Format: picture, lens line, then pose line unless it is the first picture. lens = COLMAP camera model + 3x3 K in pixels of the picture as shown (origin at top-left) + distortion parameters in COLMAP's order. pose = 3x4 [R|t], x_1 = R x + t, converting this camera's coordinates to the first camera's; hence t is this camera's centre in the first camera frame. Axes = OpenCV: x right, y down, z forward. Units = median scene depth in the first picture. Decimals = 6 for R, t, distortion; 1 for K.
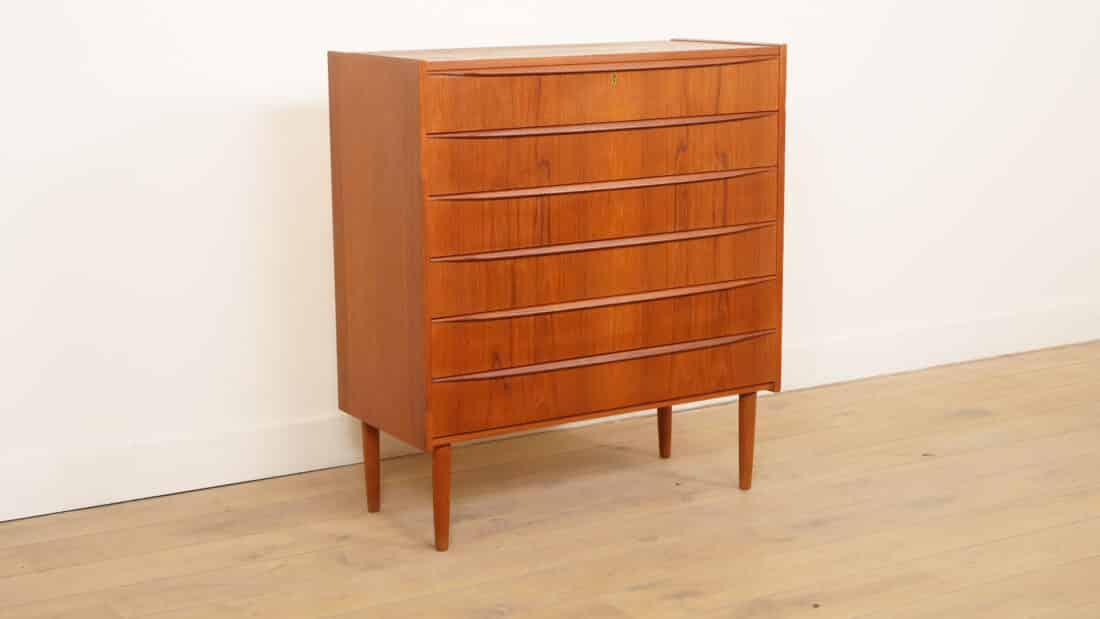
lens RADIAL K [[1814.7, 0, 552.4], [0, 1814.7, 309.8], [0, 0, 1]] dist [-0.028705, 0.000000]
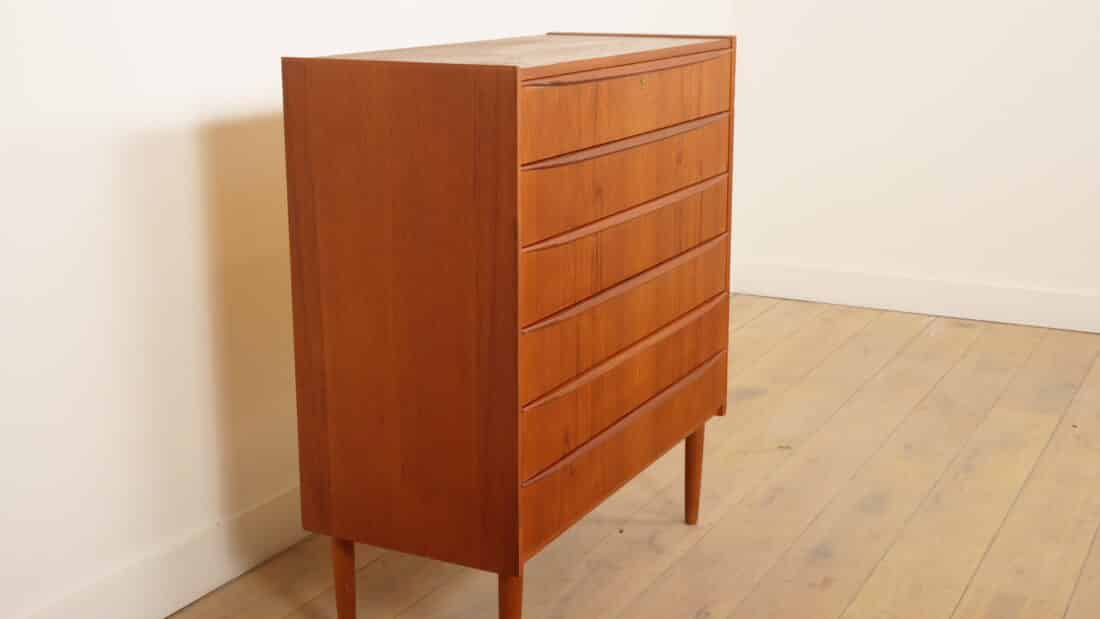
lens RADIAL K [[1432.9, 0, 544.0], [0, 1432.9, 307.4], [0, 0, 1]] dist [-0.025537, 0.000000]
pose [[0.862004, -0.112804, 0.494190, -0.329025], [0.091025, 0.993524, 0.068008, -0.071400], [-0.498661, -0.013639, 0.866690, 0.440650]]
